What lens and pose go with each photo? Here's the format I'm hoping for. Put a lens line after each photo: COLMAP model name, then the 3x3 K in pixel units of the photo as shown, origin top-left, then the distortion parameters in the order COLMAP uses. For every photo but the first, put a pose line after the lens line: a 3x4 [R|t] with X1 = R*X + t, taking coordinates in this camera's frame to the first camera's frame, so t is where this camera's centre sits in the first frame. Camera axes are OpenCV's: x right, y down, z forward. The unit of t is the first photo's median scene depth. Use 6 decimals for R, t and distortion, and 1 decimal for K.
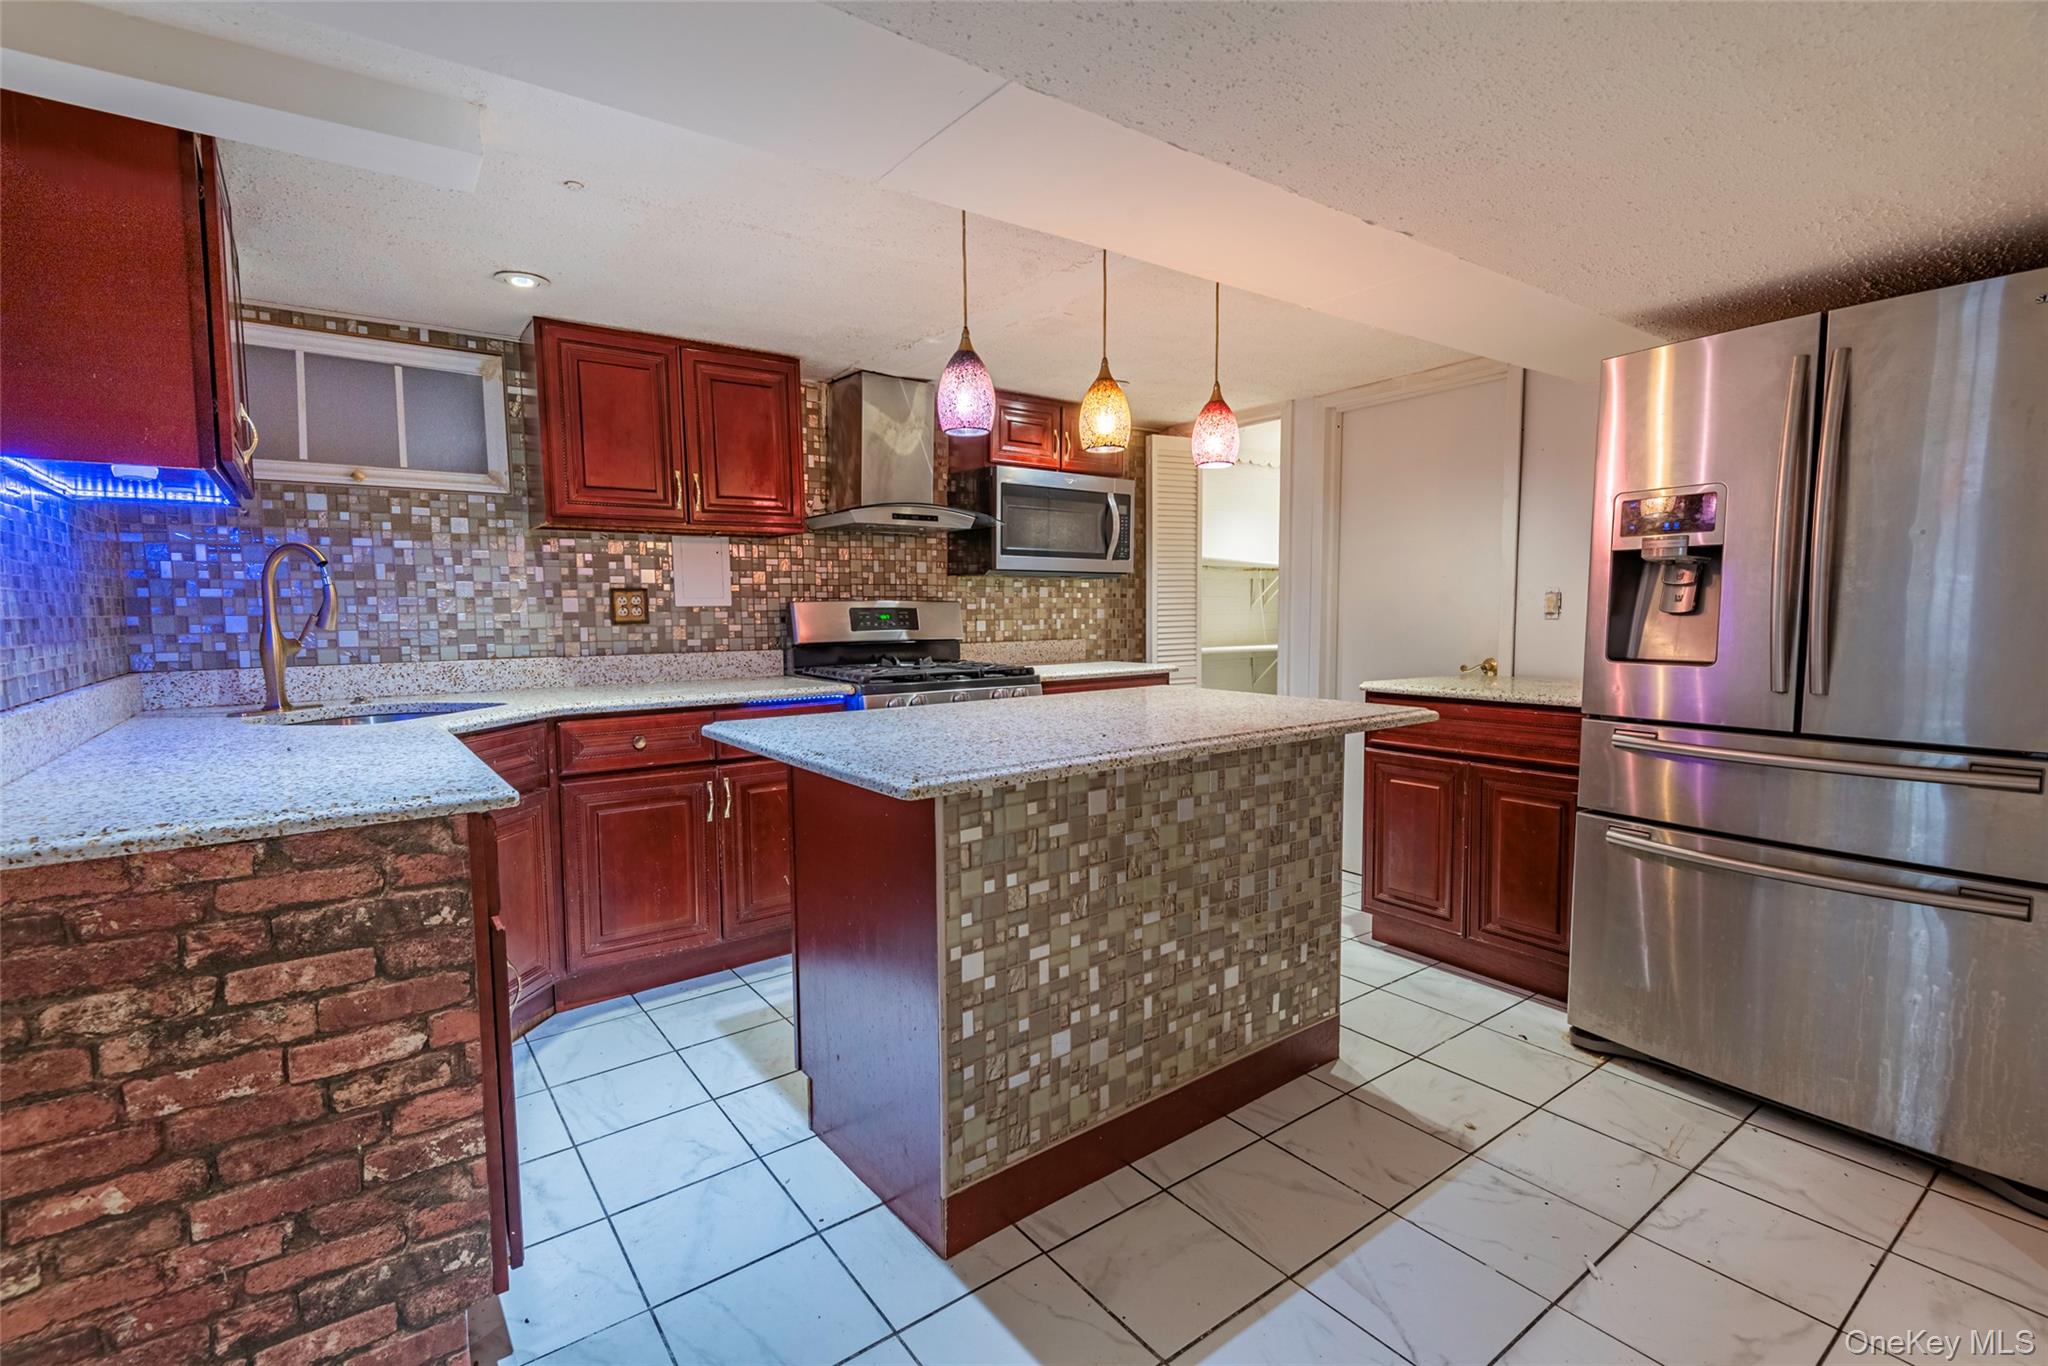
lens RADIAL K [[933.0, 0, 1031.8], [0, 933.0, 679.9], [0, 0, 1]] dist [0.042722, -0.027887]
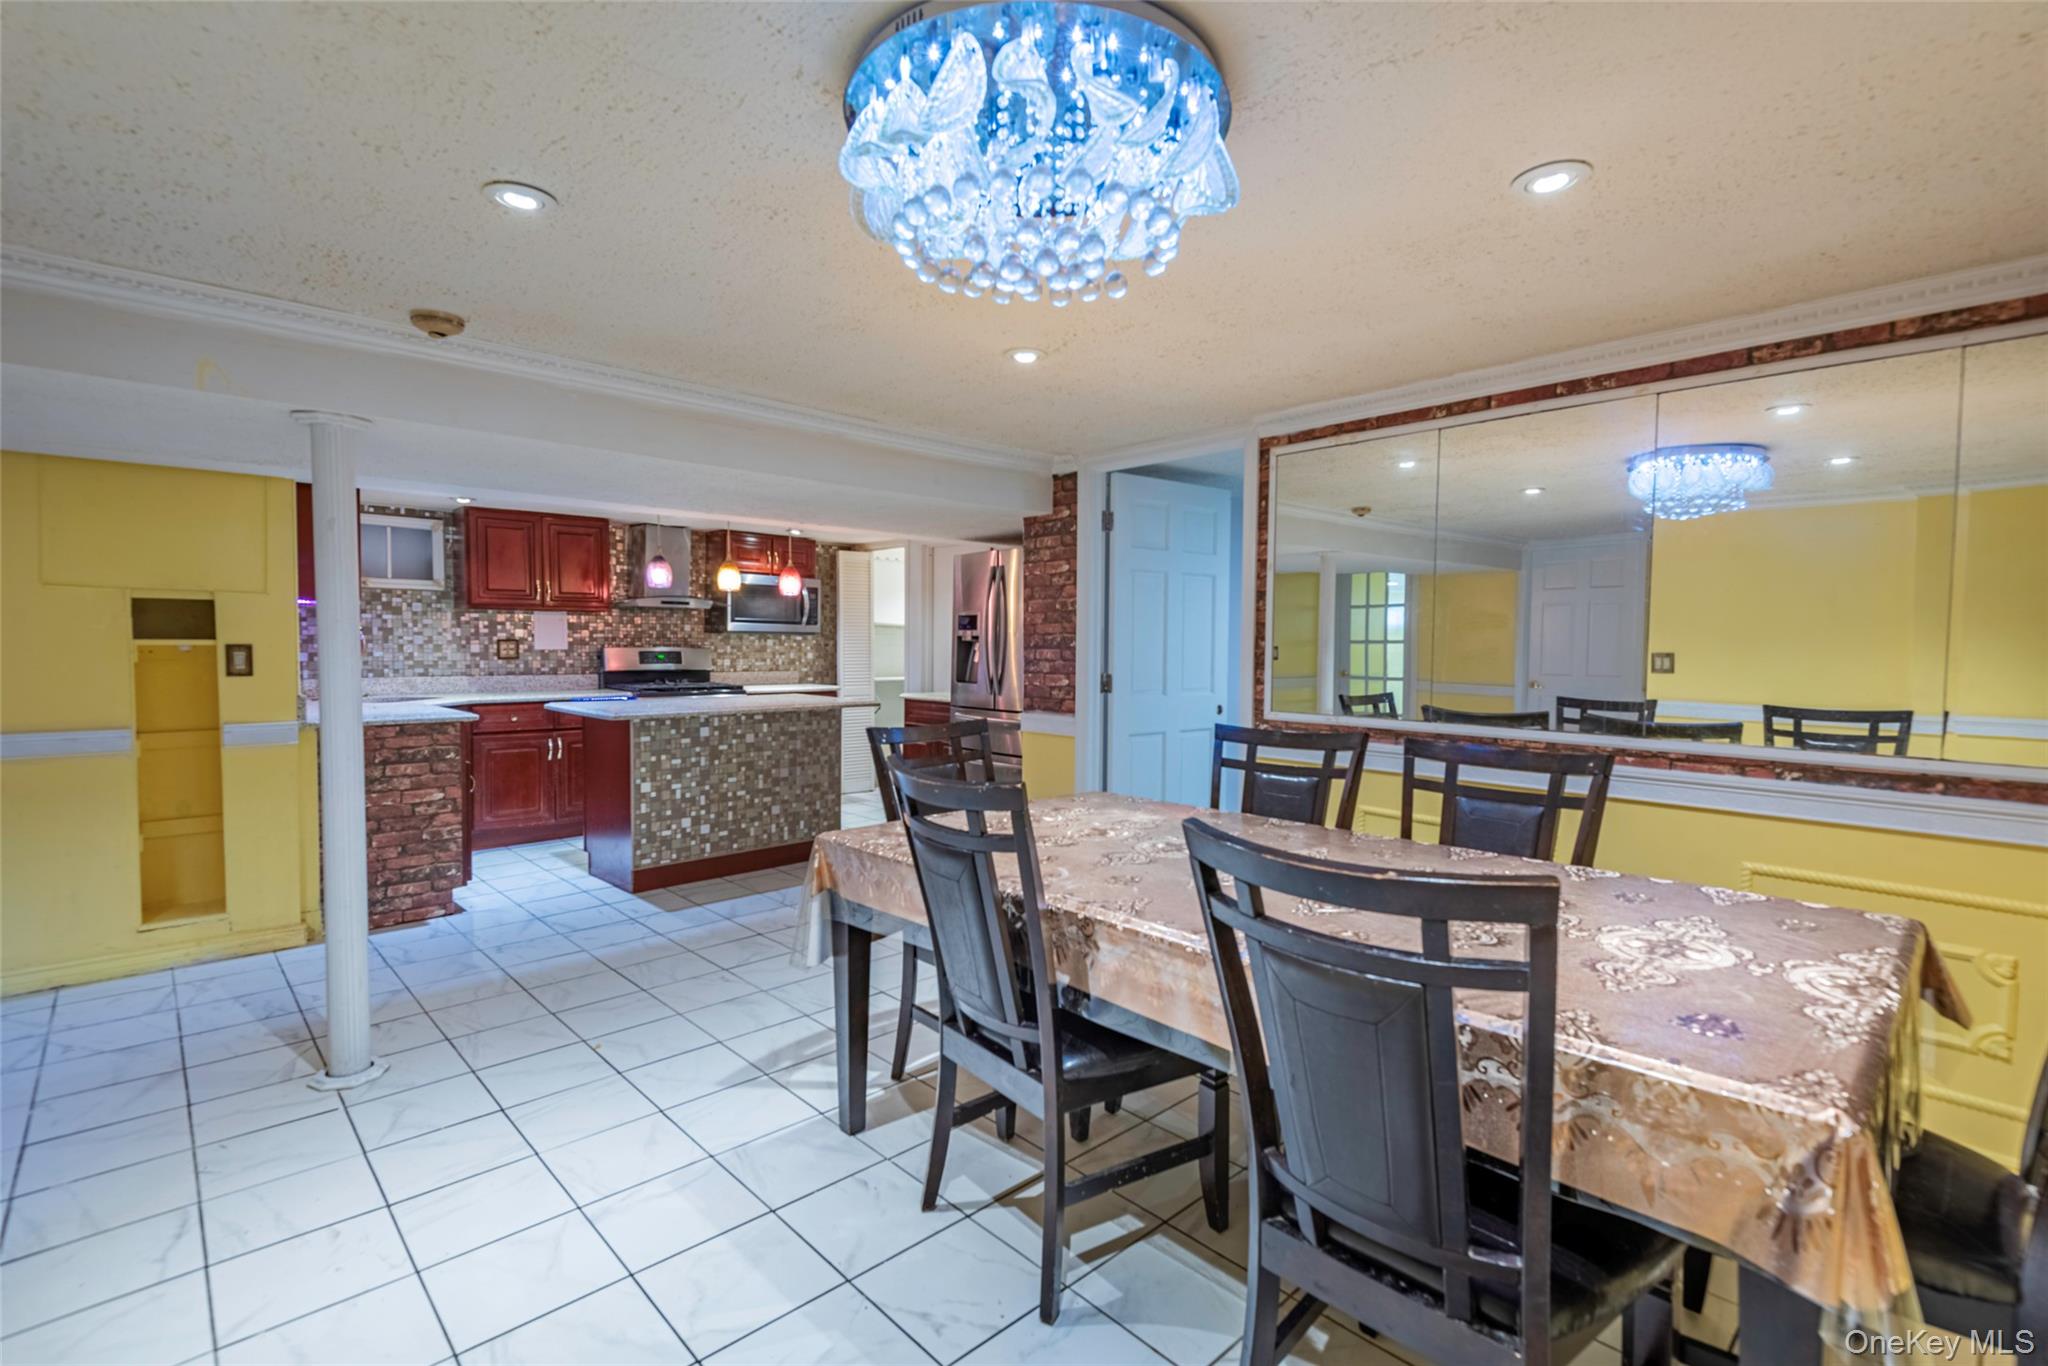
lens RADIAL K [[933.0, 0, 1031.8], [0, 933.0, 679.9], [0, 0, 1]] dist [0.042722, -0.027887]
pose [[0.992452, 0.011989, 0.122047, 0.379204], [-0.007393, 0.999249, -0.038039, 0.046100], [-0.122412, 0.036850, 0.991795, -0.991494]]
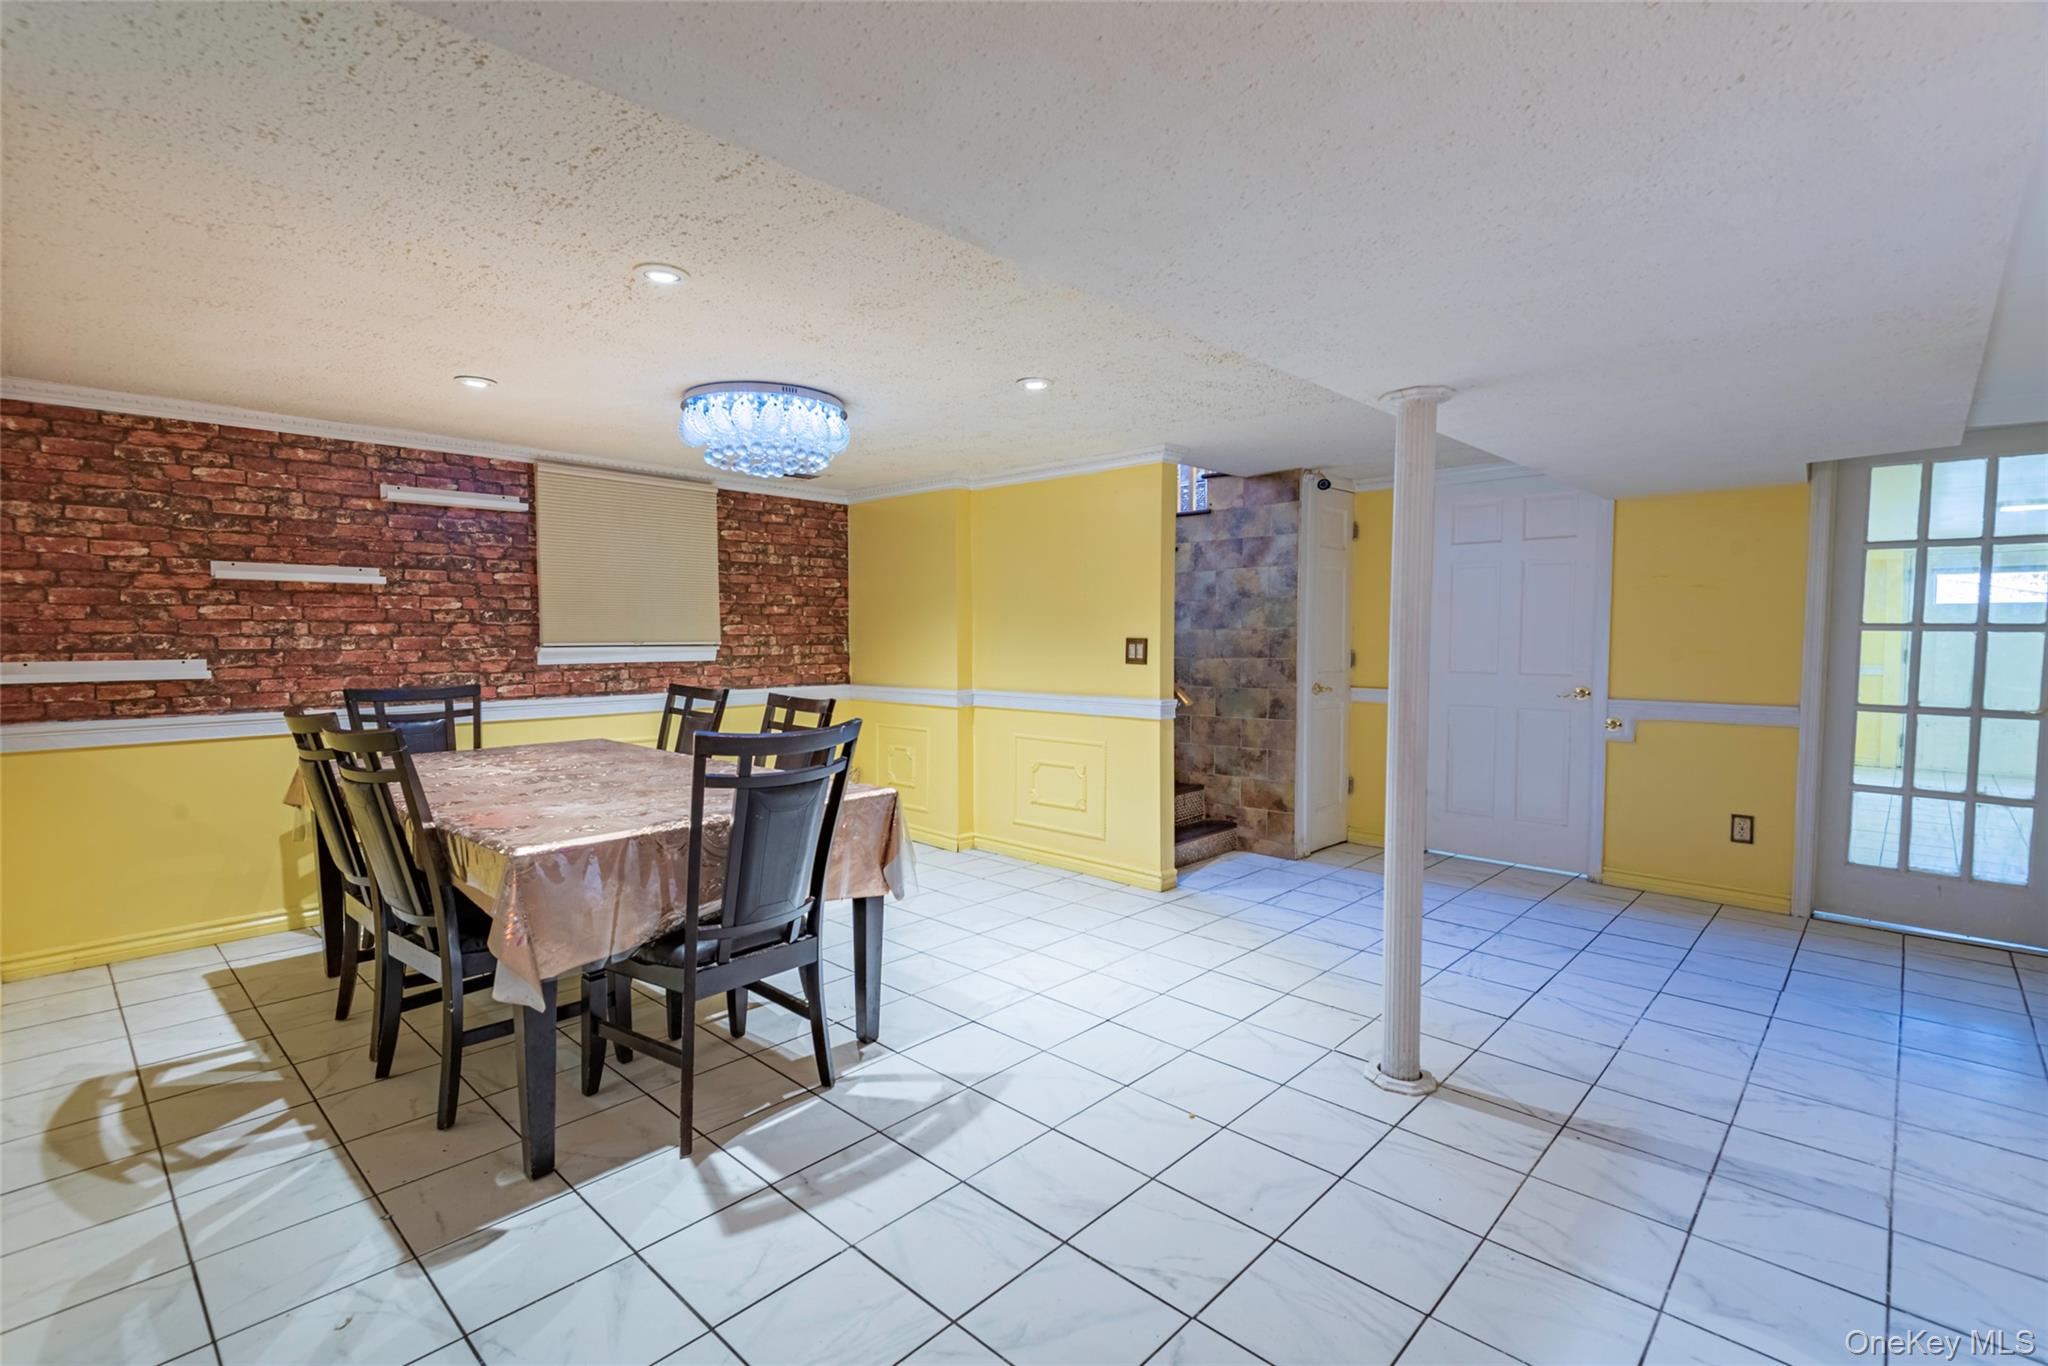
lens RADIAL K [[933.0, 0, 1031.8], [0, 933.0, 679.9], [0, 0, 1]] dist [0.042722, -0.027887]
pose [[-0.984723, 0.018608, -0.173132, 0.329805], [-0.003560, 0.991915, 0.126857, -0.070997], [0.174093, 0.125536, -0.976695, 0.622650]]
